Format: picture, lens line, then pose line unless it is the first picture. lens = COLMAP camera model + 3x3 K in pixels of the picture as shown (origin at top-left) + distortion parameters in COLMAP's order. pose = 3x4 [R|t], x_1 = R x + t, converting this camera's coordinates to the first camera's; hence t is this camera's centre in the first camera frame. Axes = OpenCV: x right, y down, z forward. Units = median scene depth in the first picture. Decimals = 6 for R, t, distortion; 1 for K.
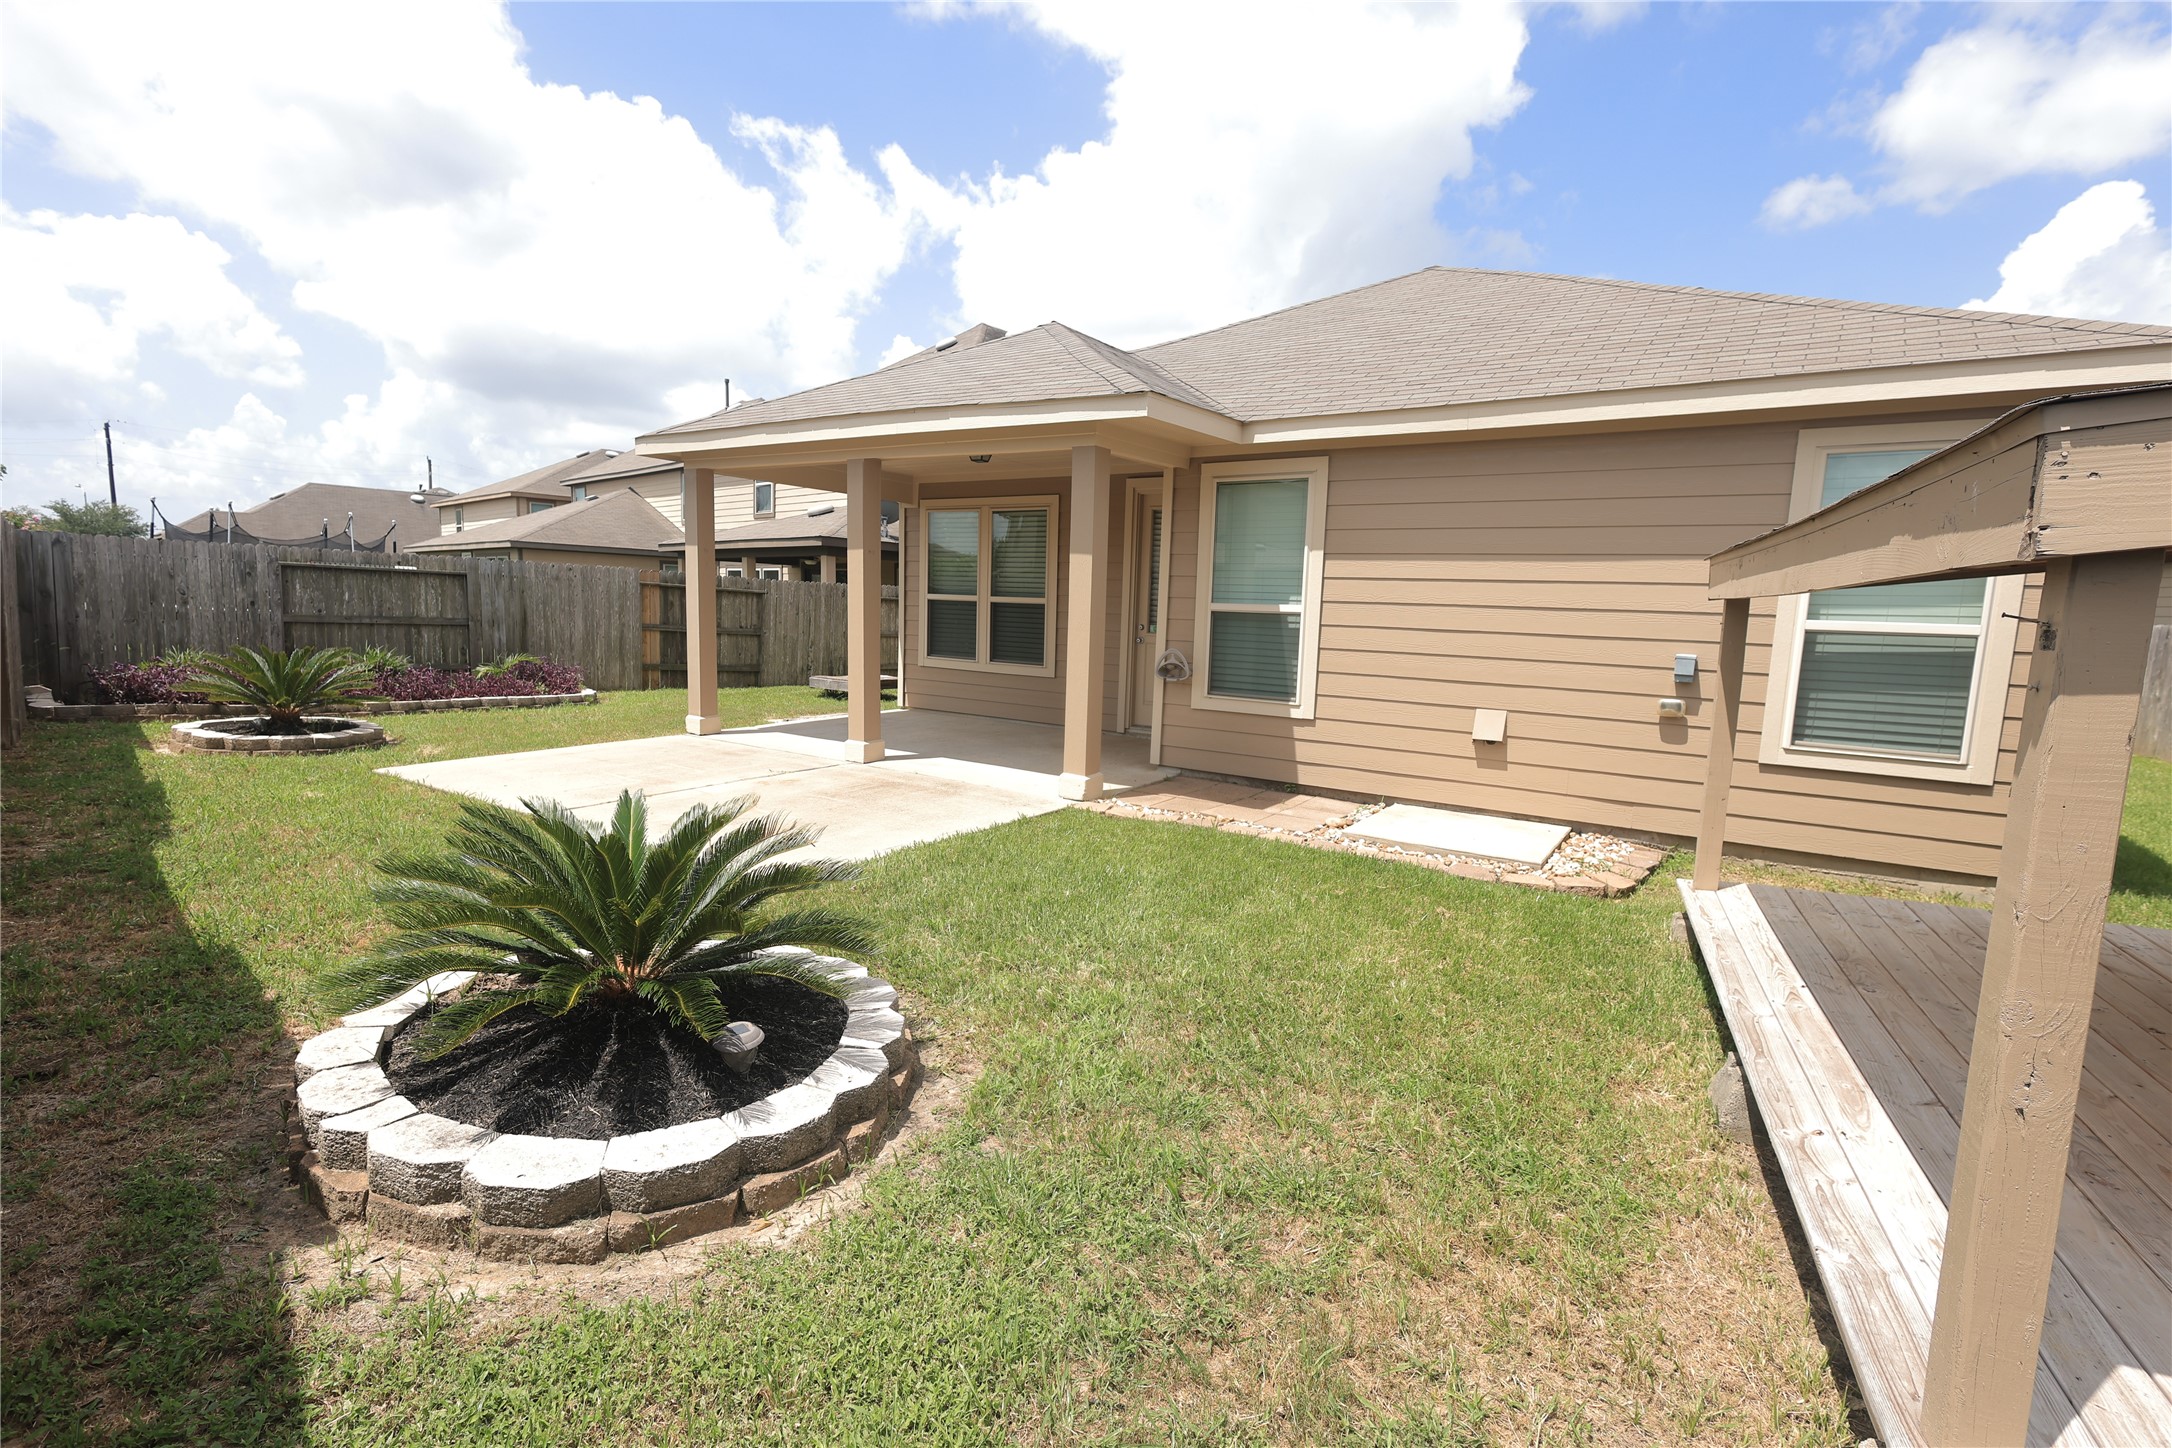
lens RADIAL K [[1004.6, 0, 1086.8], [0, 1004.6, 730.4], [0, 0, 1]] dist [-0.000384, 0.000334]
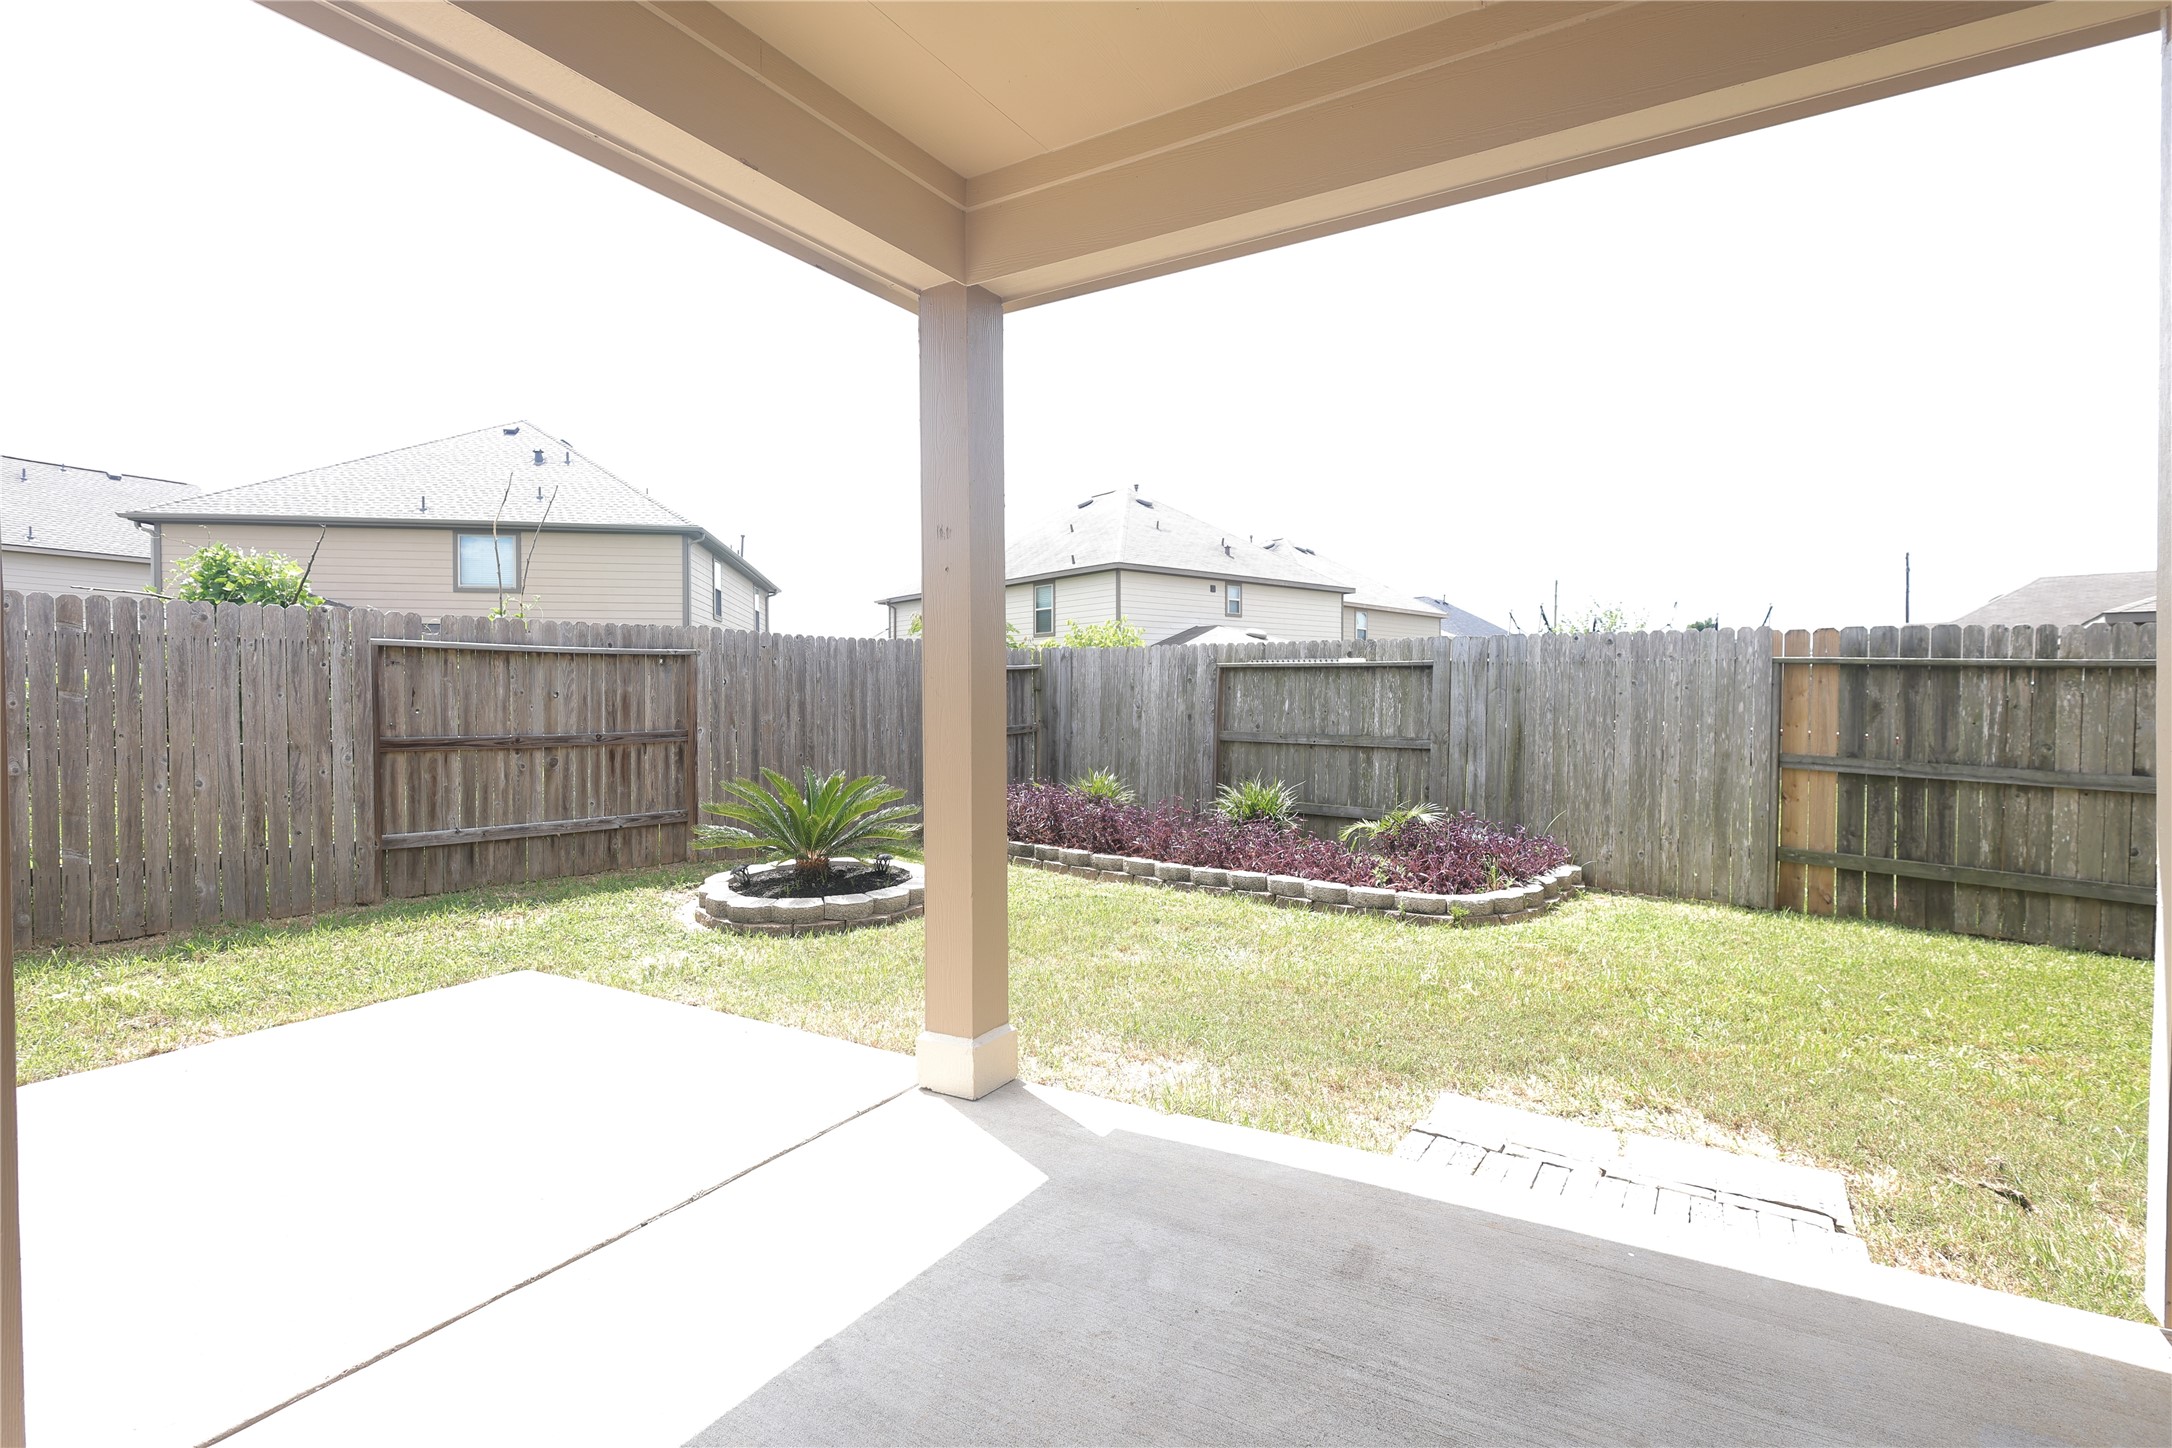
lens RADIAL K [[1004.6, 0, 1089.0], [0, 1004.6, 715.6], [0, 0, 1]] dist [-0.000384, 0.000334]
pose [[0.052446, -0.014698, -0.998516, -0.033834], [-0.117454, 0.992861, -0.020784, -0.086791], [0.991692, 0.118370, 0.050345, 0.751619]]
